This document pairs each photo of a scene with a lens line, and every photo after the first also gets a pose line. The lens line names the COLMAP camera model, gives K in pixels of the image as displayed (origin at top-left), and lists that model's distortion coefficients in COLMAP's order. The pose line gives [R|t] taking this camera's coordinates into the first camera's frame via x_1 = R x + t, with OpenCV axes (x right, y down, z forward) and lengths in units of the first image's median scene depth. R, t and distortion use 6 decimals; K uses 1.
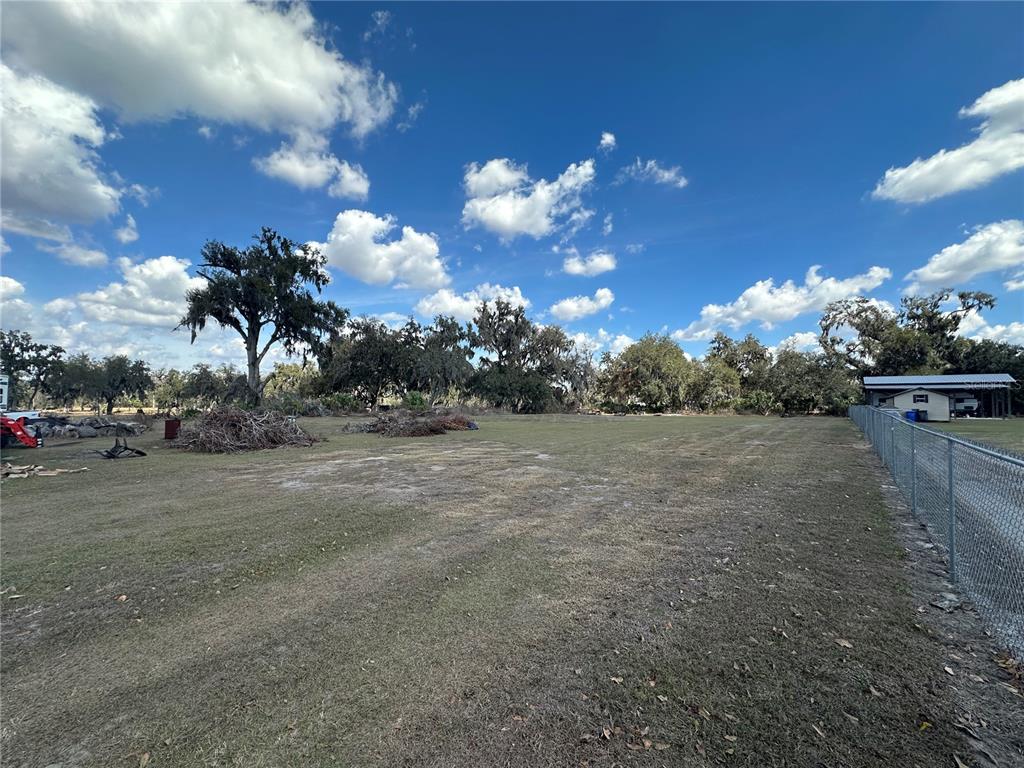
lens RADIAL K [[415.0, 0, 512.0], [0, 415.0, 384.0], [0, 0, 1]] dist [-0.001688, 0.000765]
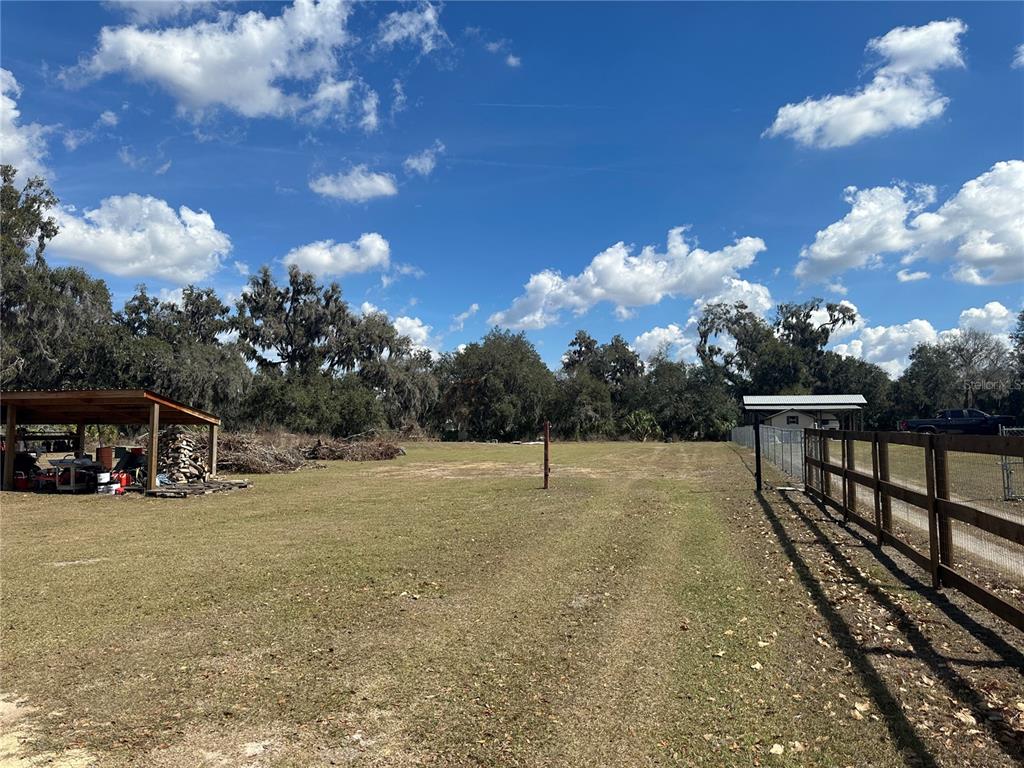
lens RADIAL K [[729.9, 0, 512.0], [0, 729.9, 384.0], [0, 0, 1]] dist [0.085120, -0.002715]
pose [[0.918311, 0.016053, 0.395534, -0.167215], [-0.008508, 0.999747, -0.020824, -0.003799], [-0.395768, 0.015758, 0.918215, -0.183635]]
